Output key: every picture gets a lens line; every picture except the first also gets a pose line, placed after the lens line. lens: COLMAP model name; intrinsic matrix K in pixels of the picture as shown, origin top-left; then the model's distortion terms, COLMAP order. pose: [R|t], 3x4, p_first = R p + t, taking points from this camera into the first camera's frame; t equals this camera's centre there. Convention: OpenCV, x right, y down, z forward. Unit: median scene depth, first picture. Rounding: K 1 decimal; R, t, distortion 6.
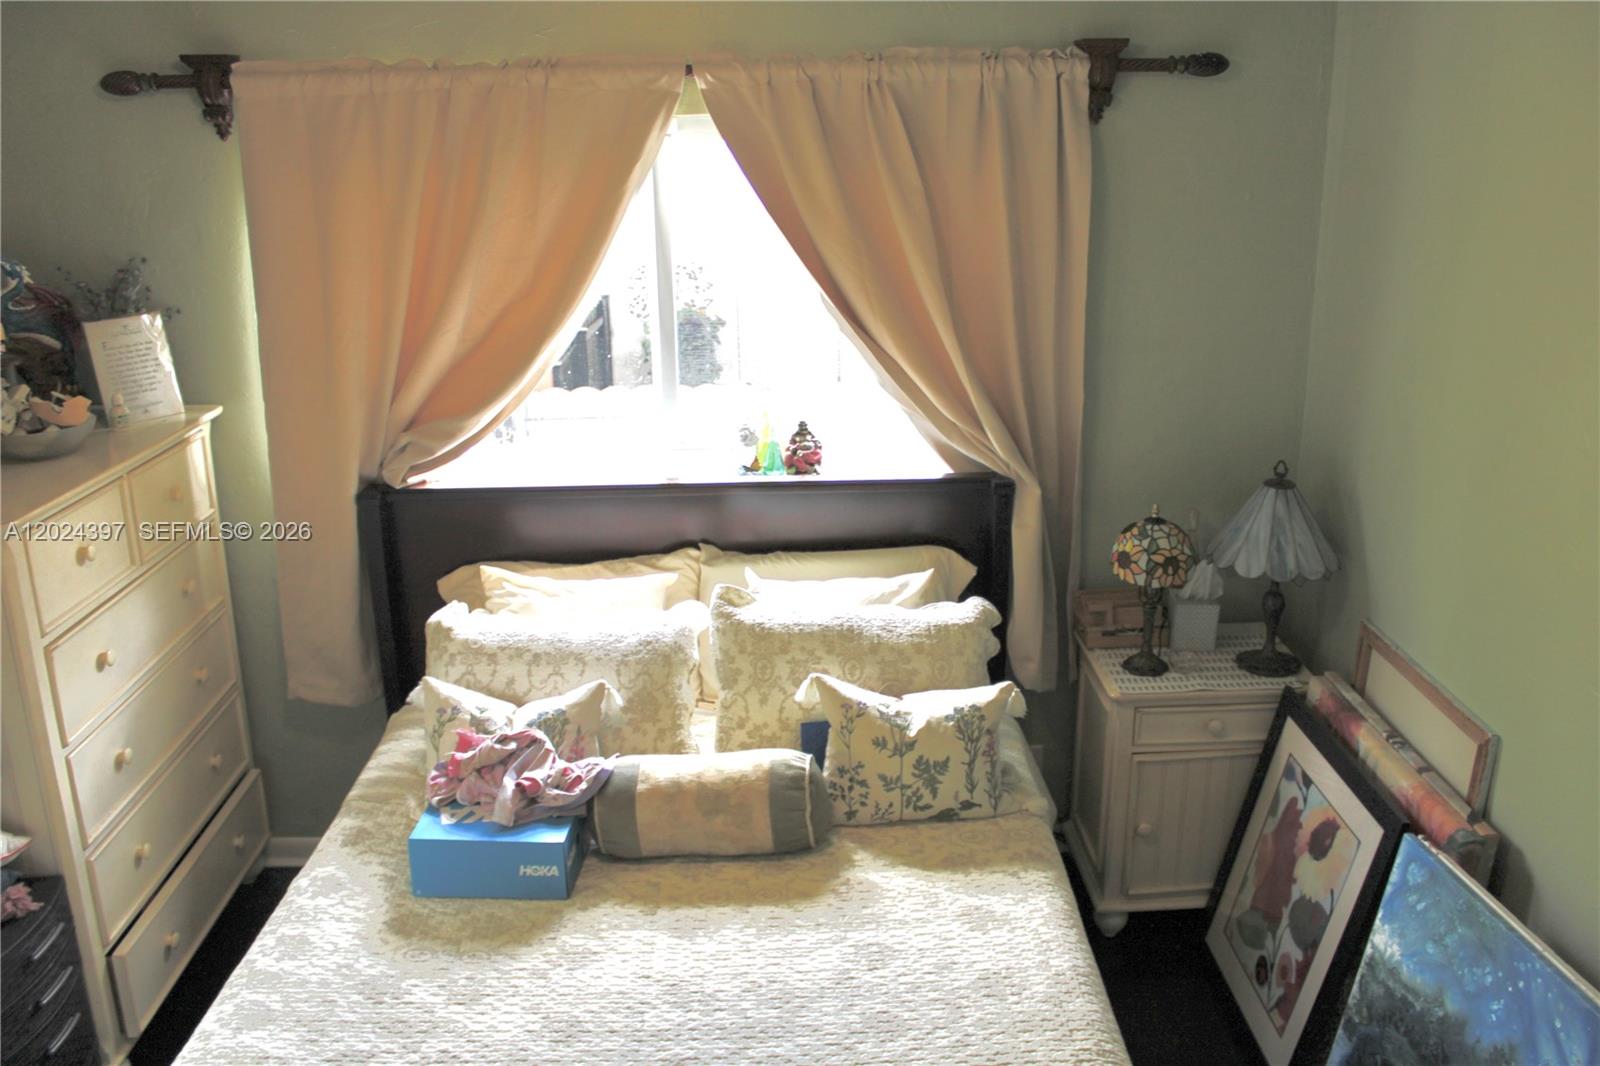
lens RADIAL K [[1329.8, 0, 800.0], [0, 1329.8, 533.0], [0, 0, 1]] dist [-0.160054, 0.137957]
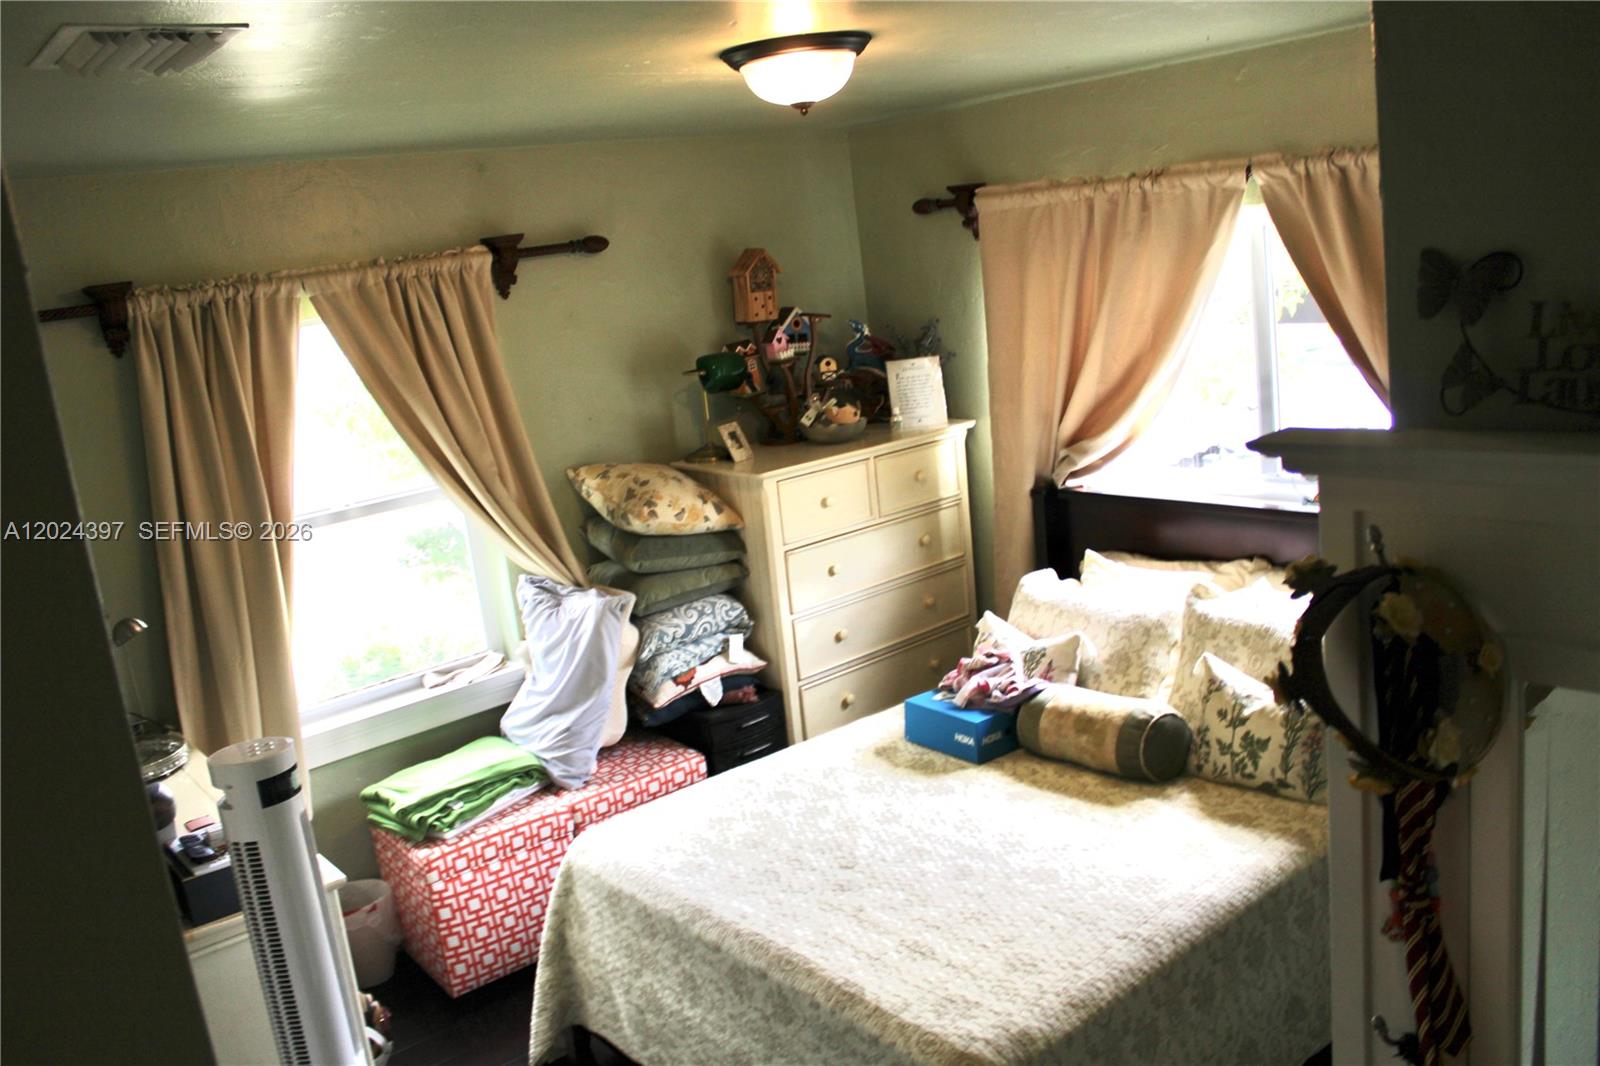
lens RADIAL K [[1329.8, 0, 800.0], [0, 1329.8, 533.0], [0, 0, 1]] dist [-0.160054, 0.137957]
pose [[0.615063, 0.109600, -0.780824, 0.694816], [-0.138718, 0.989887, 0.029675, 0.009769], [0.776180, 0.090062, 0.624046, -0.072112]]
